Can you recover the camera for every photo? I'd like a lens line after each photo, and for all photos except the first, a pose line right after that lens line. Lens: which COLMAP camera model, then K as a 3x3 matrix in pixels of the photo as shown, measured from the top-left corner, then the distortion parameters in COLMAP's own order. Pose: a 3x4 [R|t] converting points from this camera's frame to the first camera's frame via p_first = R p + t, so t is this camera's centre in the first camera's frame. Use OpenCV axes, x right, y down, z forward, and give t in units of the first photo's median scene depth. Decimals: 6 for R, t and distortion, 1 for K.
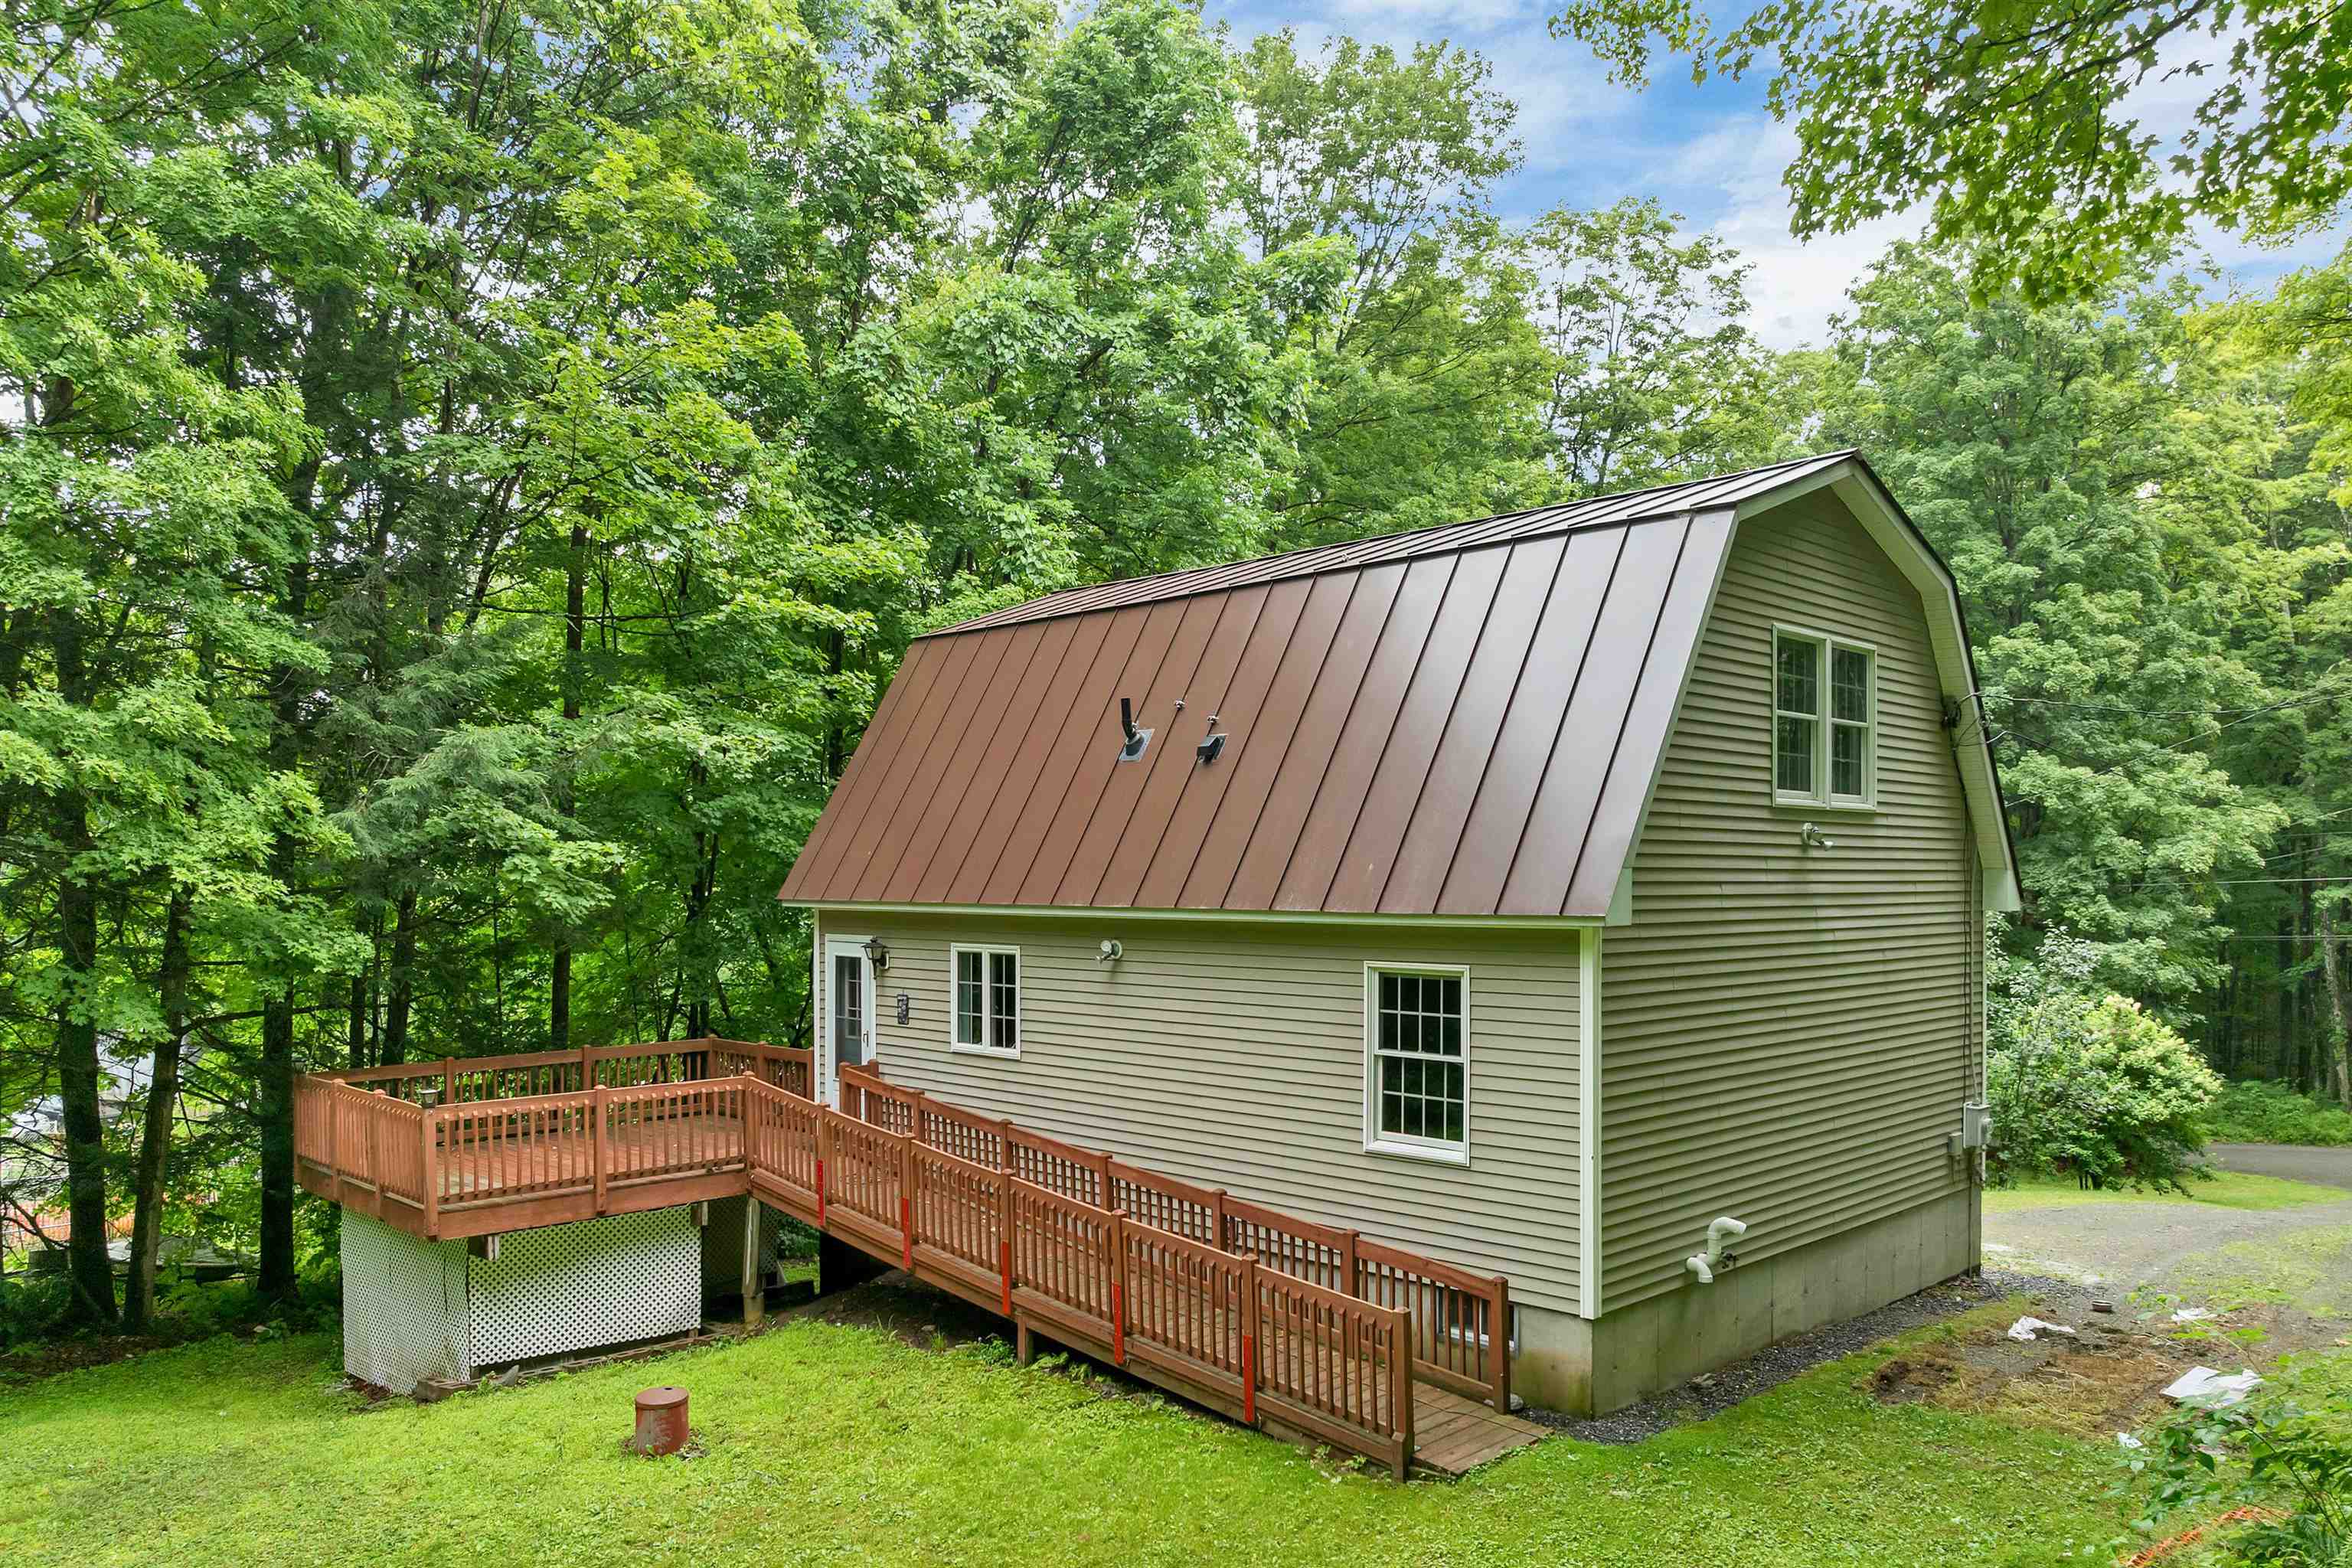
lens RADIAL K [[1715.4, 0, 1178.9], [0, 1715.4, 875.0], [0, 0, 1]] dist [-0.042361, -0.000459]
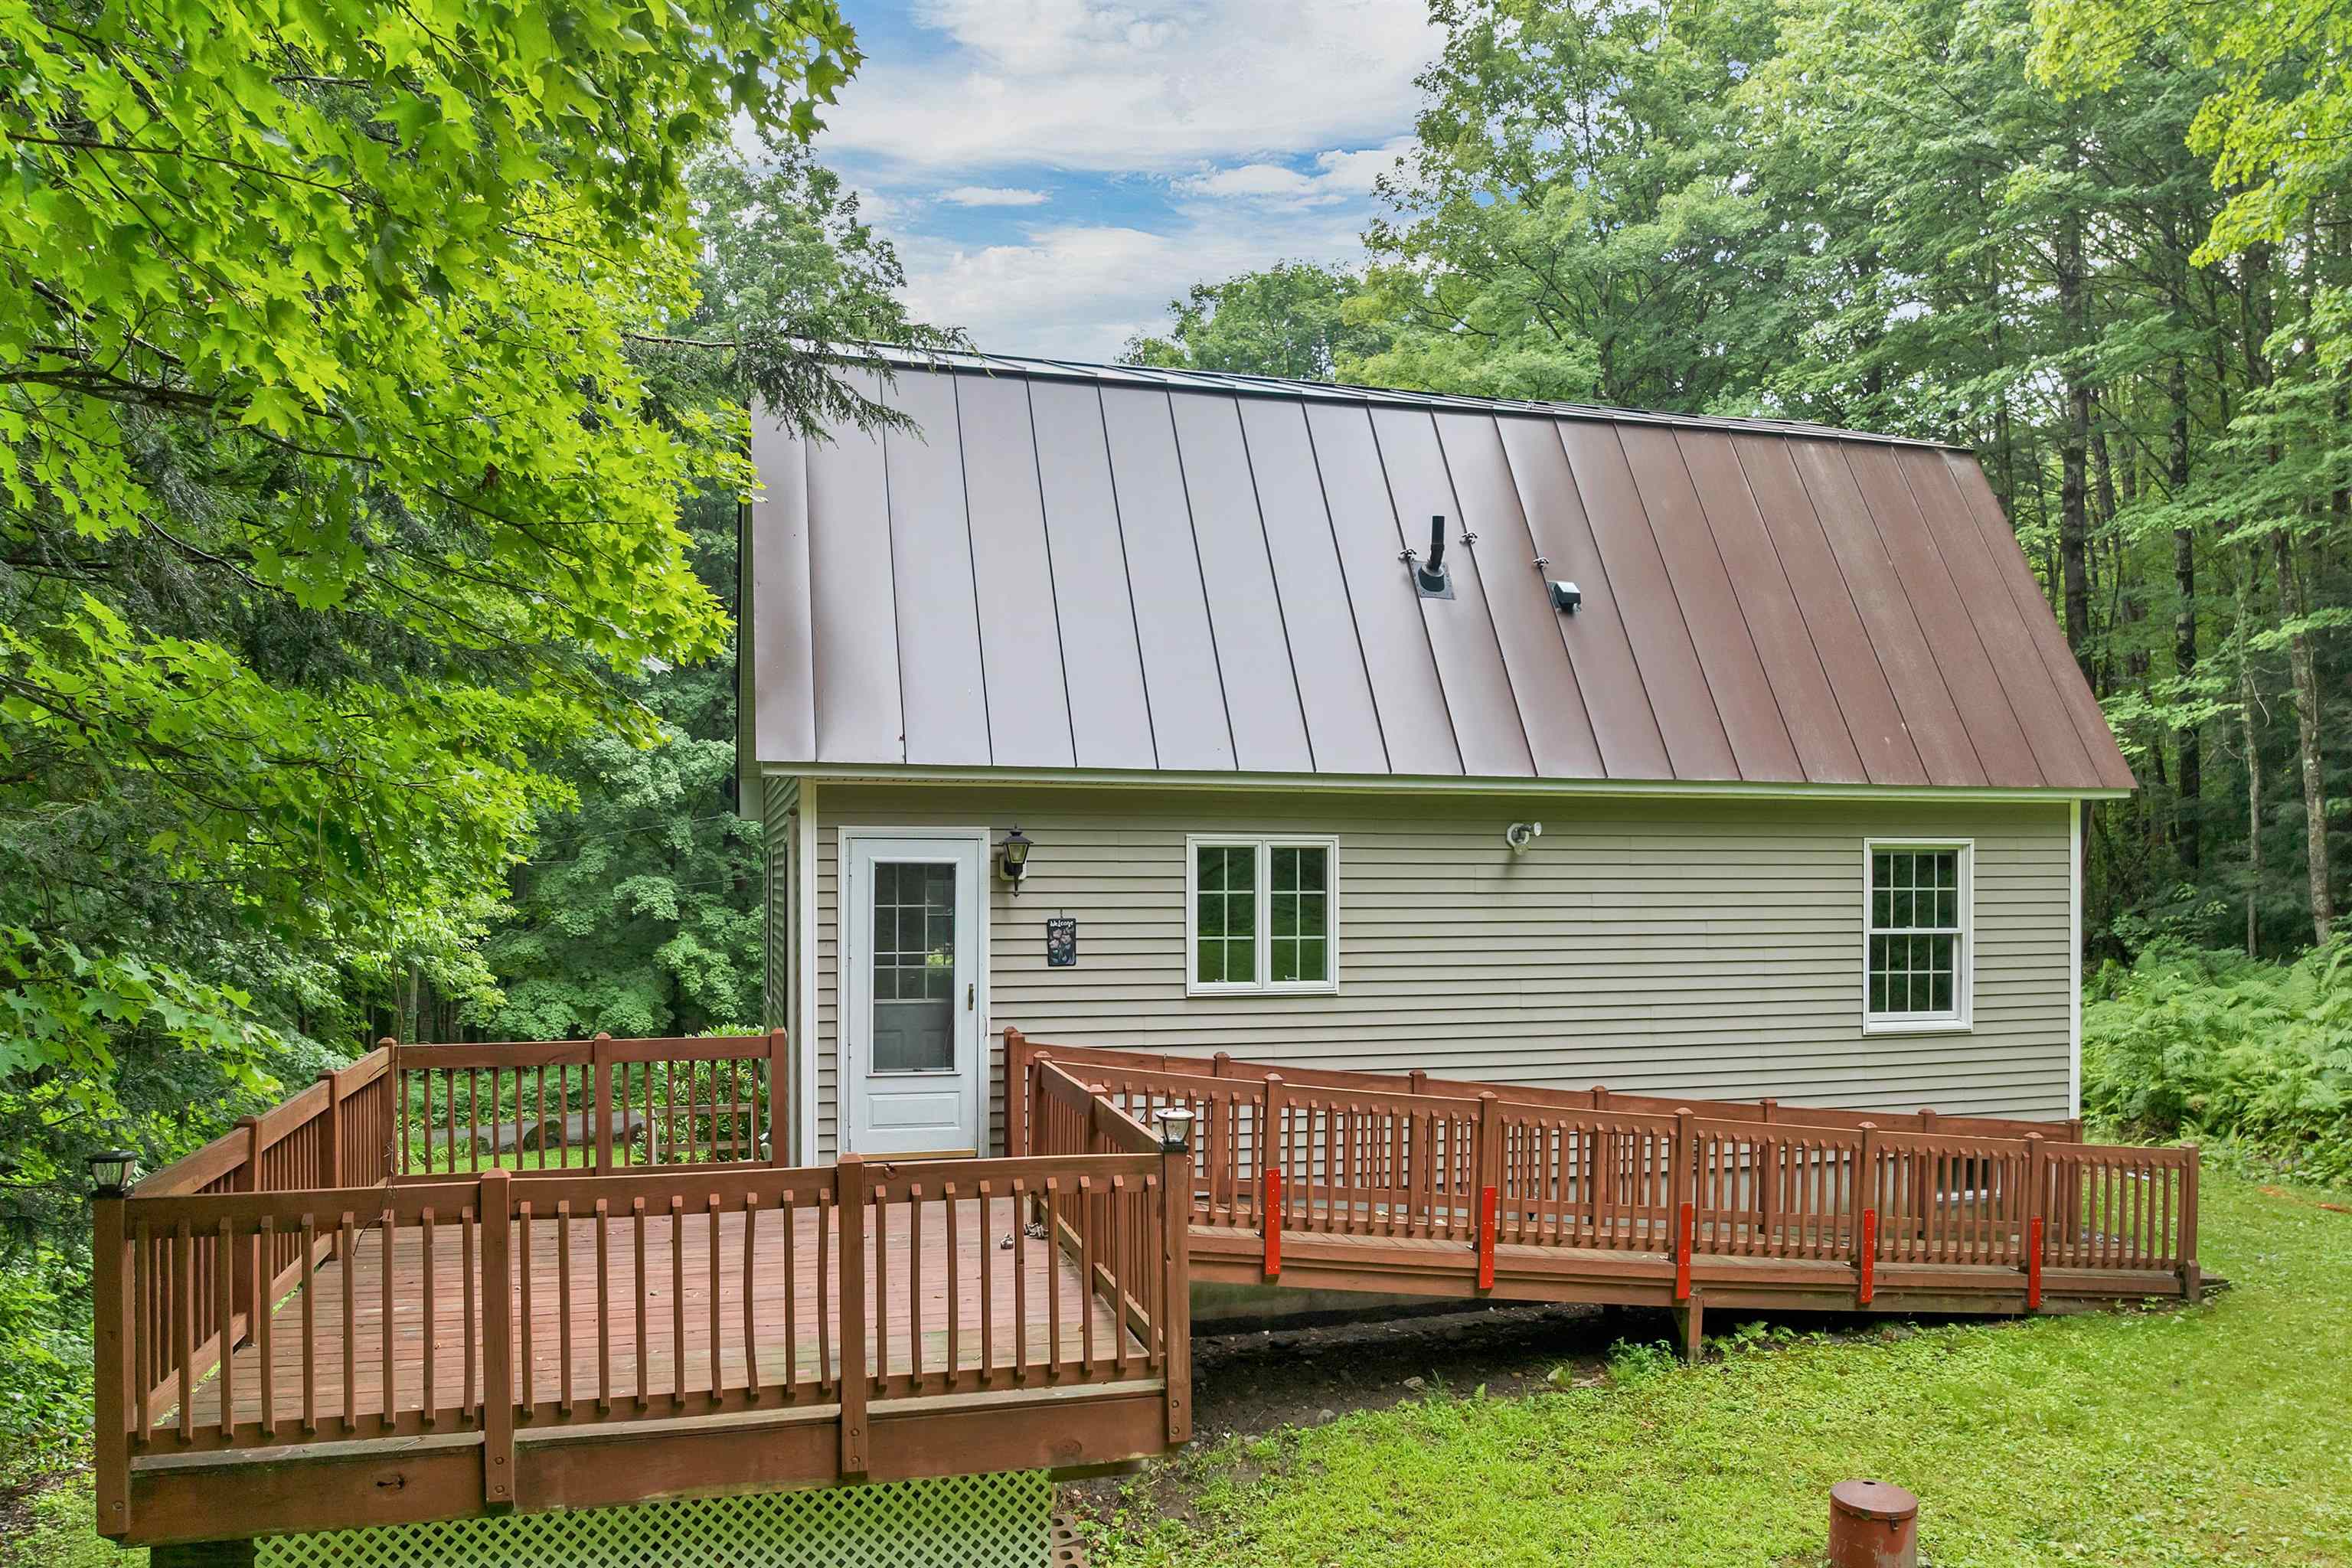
lens RADIAL K [[1715.4, 0, 1178.9], [0, 1715.4, 875.0], [0, 0, 1]] dist [-0.042361, -0.000459]
pose [[0.483880, -0.001220, 0.875134, -0.812498], [-0.001453, 0.999997, 0.002198, 0.061119], [-0.875133, -0.002335, 0.483876, 0.770072]]
